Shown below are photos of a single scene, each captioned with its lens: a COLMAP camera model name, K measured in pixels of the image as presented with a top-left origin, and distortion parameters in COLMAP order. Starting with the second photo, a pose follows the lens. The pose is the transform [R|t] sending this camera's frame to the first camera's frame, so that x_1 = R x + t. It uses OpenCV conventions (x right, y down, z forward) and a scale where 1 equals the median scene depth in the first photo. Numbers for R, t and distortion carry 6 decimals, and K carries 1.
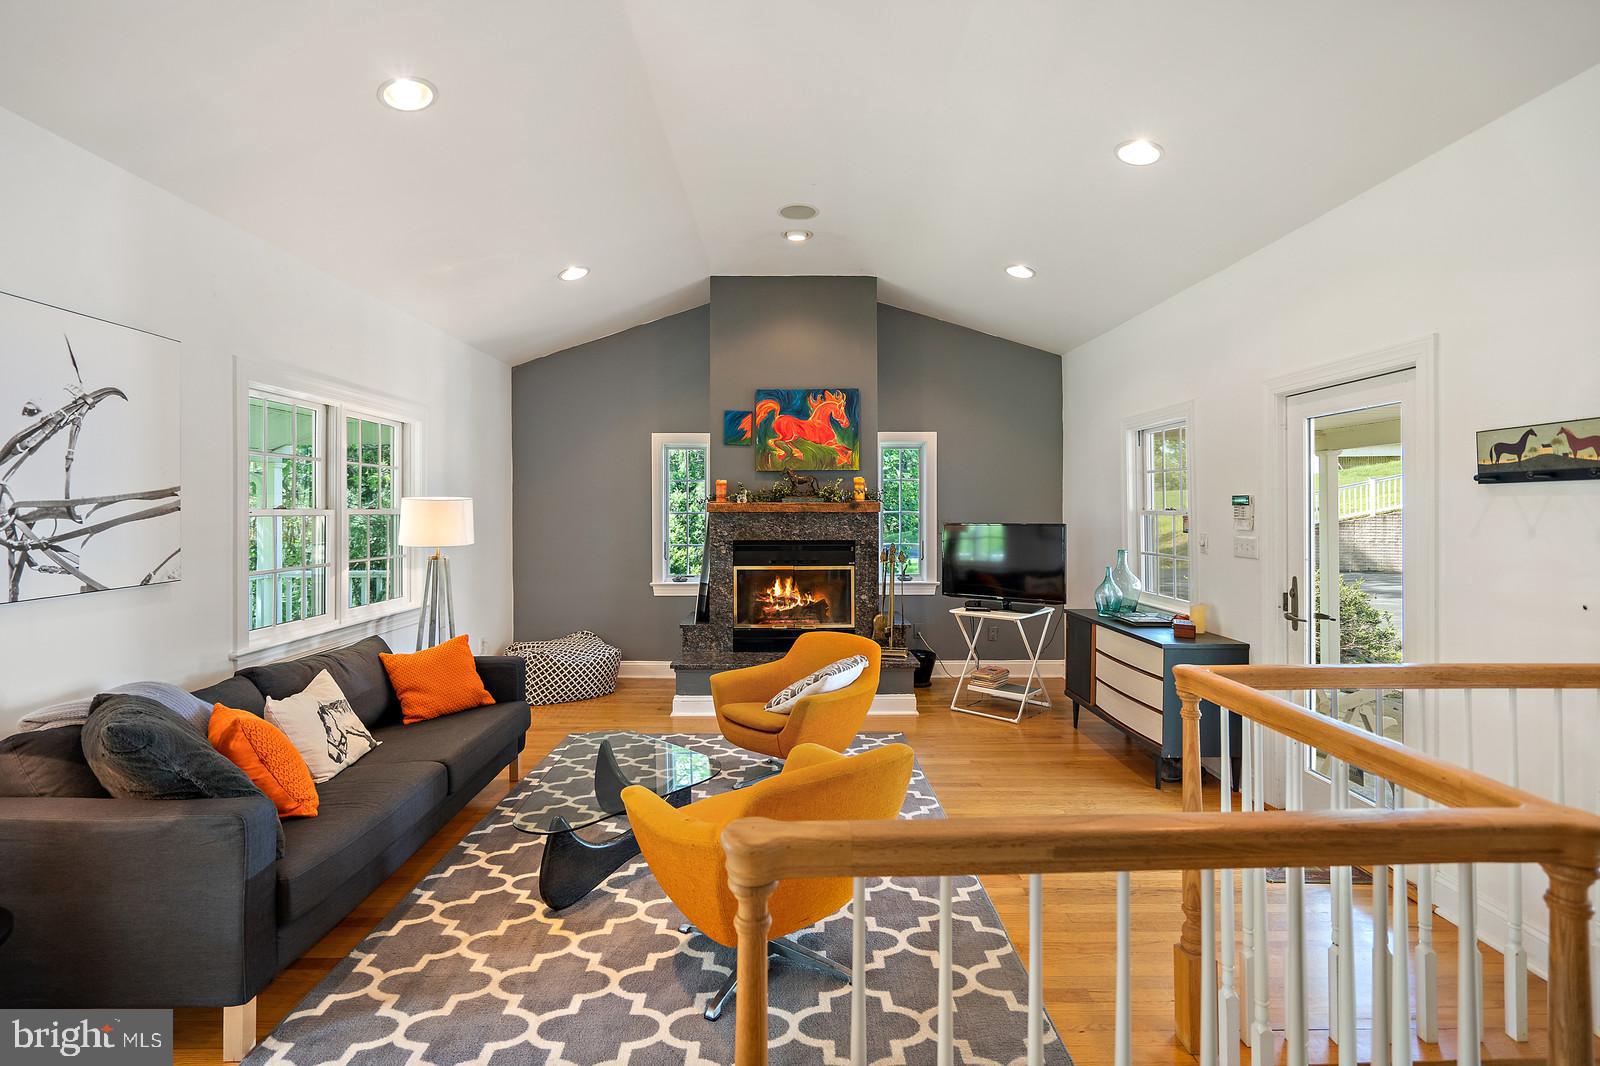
lens RADIAL K [[725.4, 0, 805.1], [0, 725.4, 500.5], [0, 0, 1]] dist [-0.003111, 0.002004]
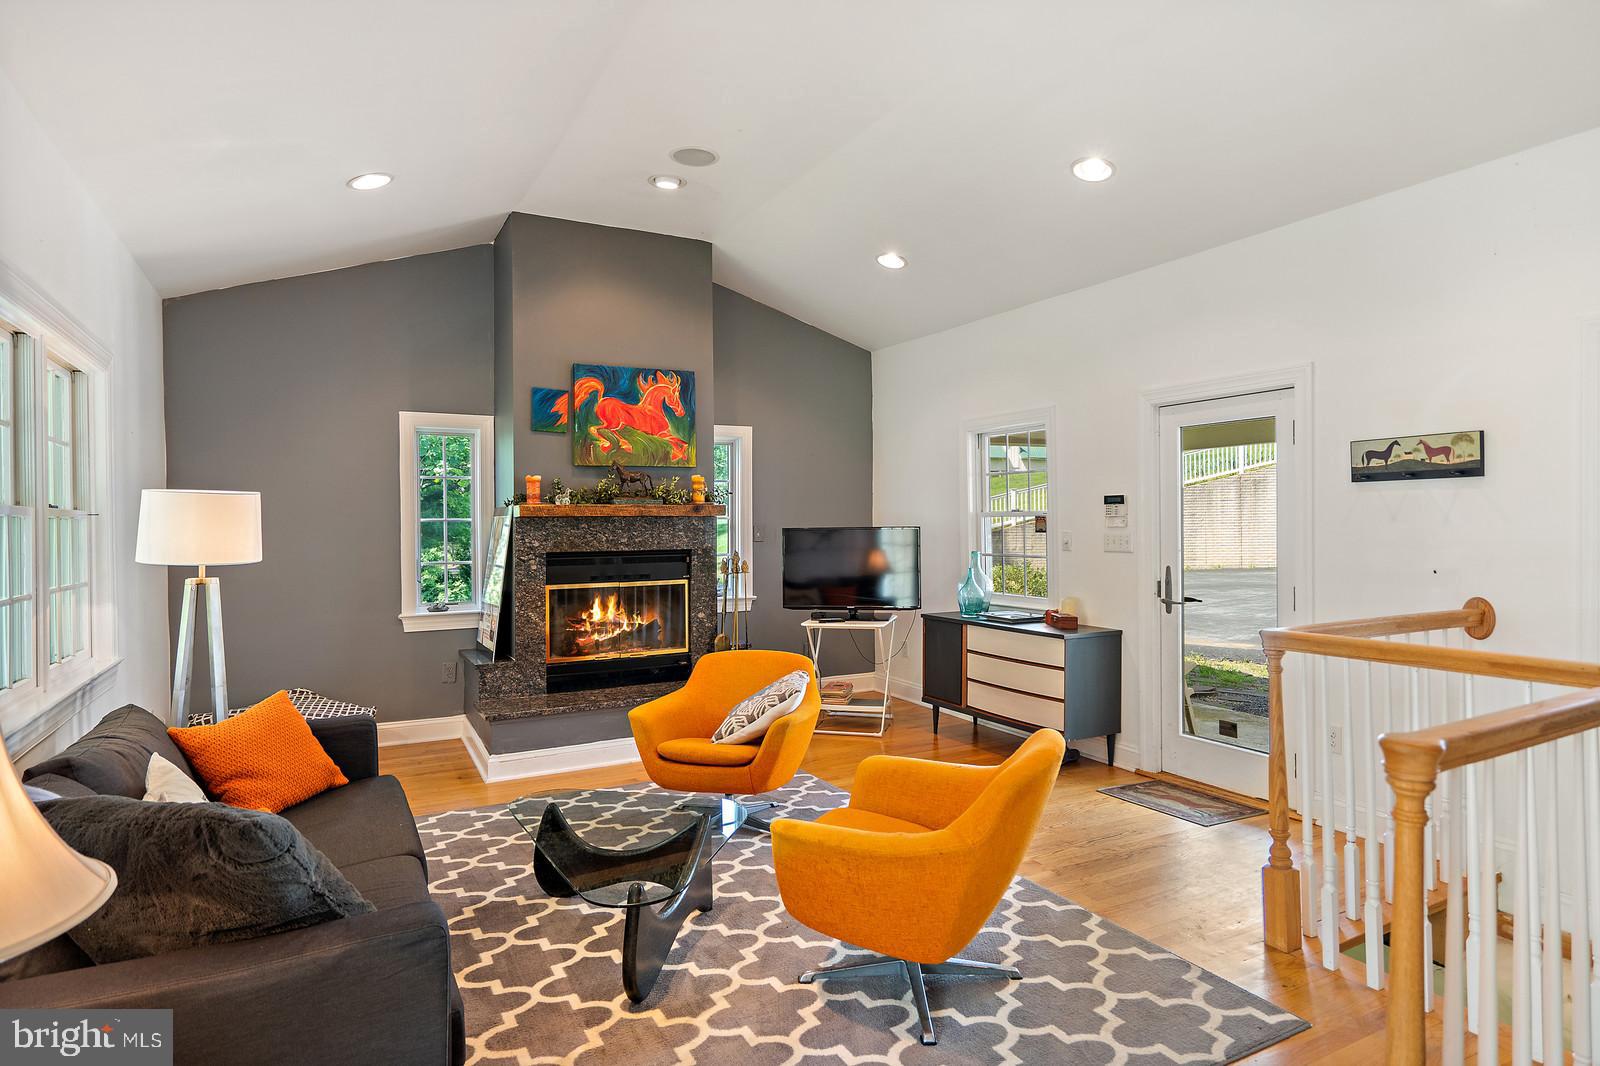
lens RADIAL K [[871.4, 0, 794.3], [0, 871.4, 520.6], [0, 0, 1]] dist [0.011969, -0.004158]
pose [[0.888572, -0.006064, 0.458696, -0.331830], [0.002815, 0.999966, 0.007767, 0.015310], [-0.458728, -0.005611, 0.888559, 0.037200]]
